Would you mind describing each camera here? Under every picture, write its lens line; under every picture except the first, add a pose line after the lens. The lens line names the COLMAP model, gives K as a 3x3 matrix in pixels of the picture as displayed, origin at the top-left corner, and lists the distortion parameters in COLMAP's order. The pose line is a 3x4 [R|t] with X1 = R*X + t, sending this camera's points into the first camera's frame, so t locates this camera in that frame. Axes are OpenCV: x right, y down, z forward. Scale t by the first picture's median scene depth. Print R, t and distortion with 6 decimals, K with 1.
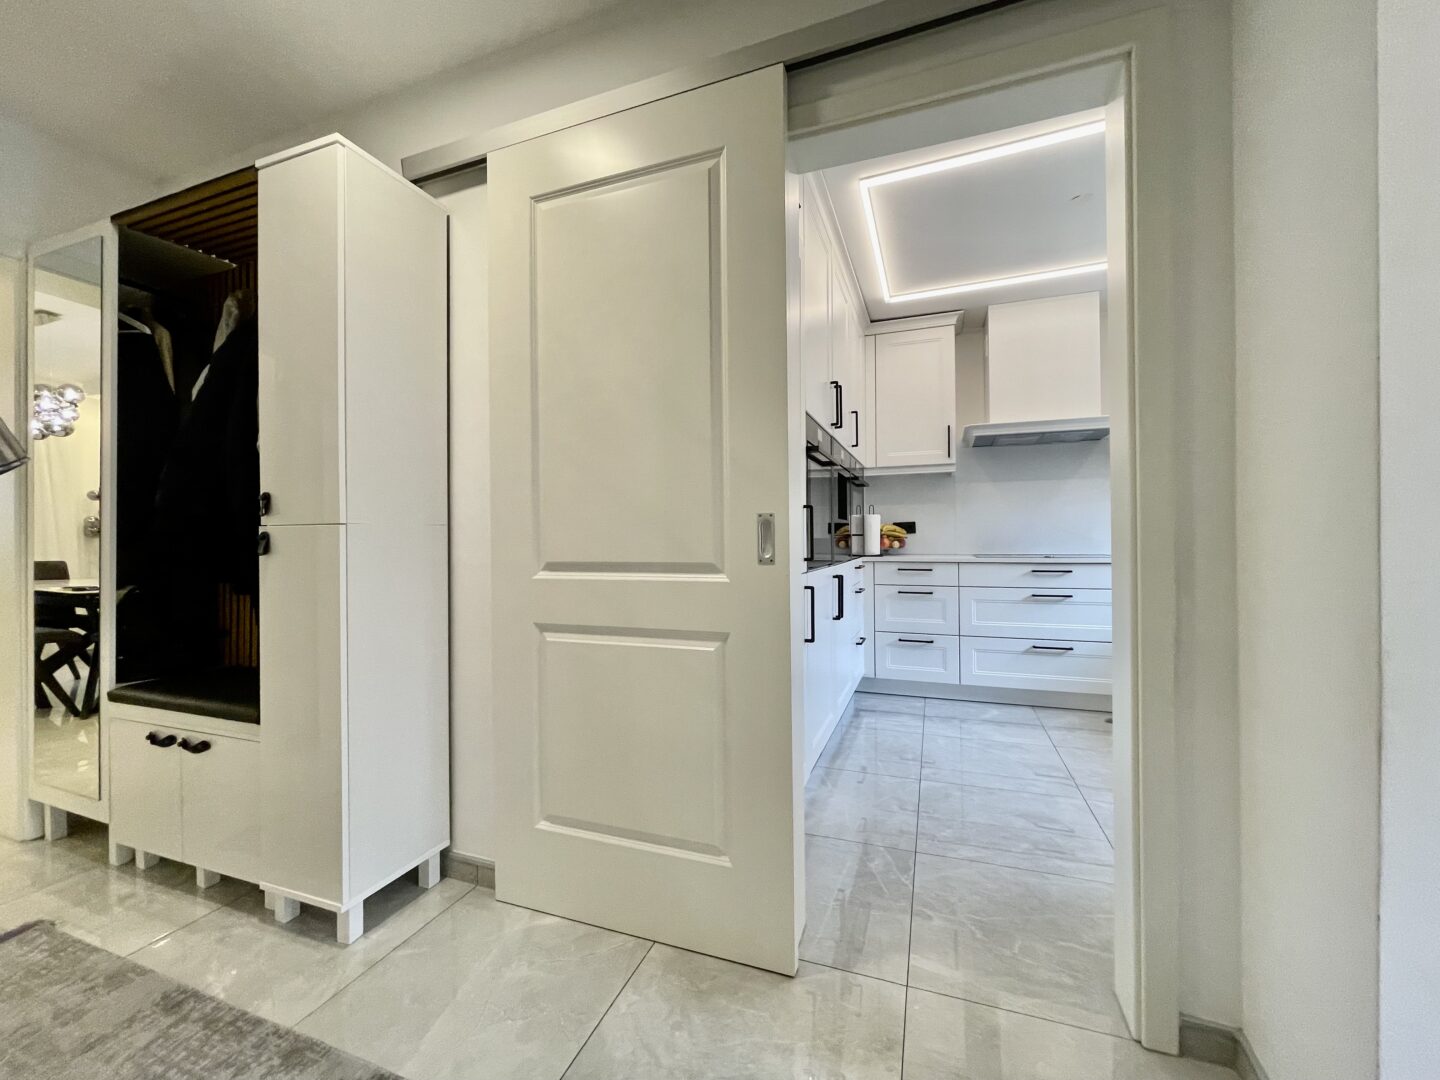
lens RADIAL K [[588.0, 0, 716.0], [0, 588.0, 533.4], [0, 0, 1]] dist [-0.010210, -0.000188]
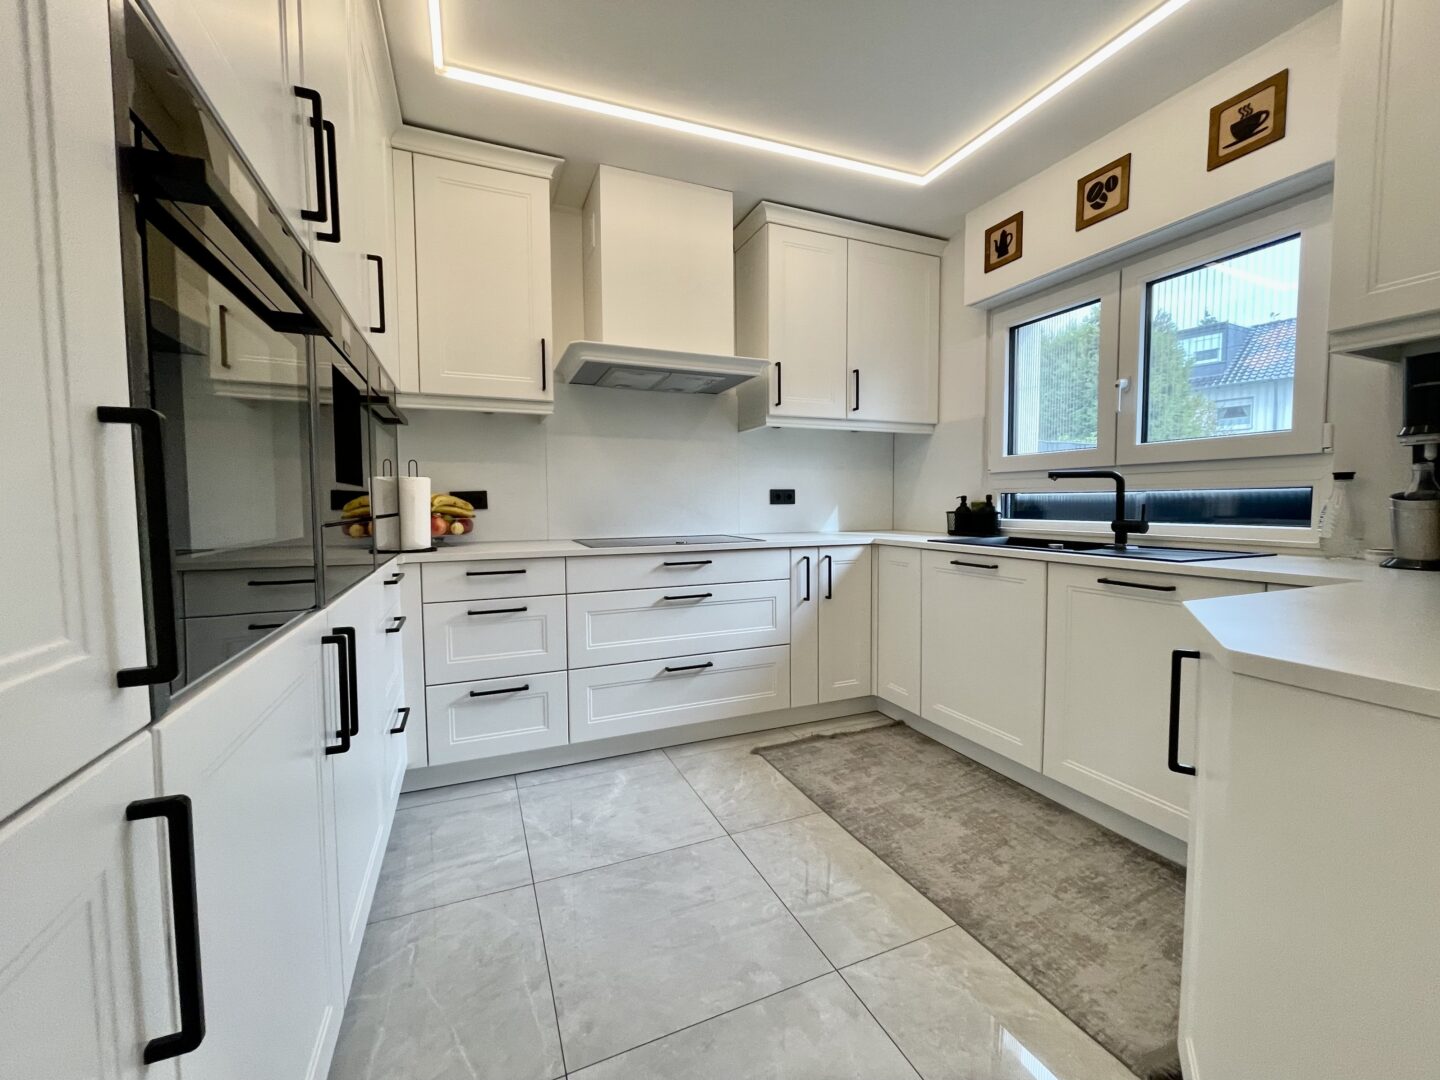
lens RADIAL K [[588.0, 0, 716.3], [0, 588.0, 533.5], [0, 0, 1]] dist [-0.010210, -0.000188]
pose [[0.729241, -0.035520, 0.683334, 0.094156], [-0.001854, 0.998545, 0.053884, -0.009144], [-0.684254, -0.040561, 0.728114, 0.404514]]
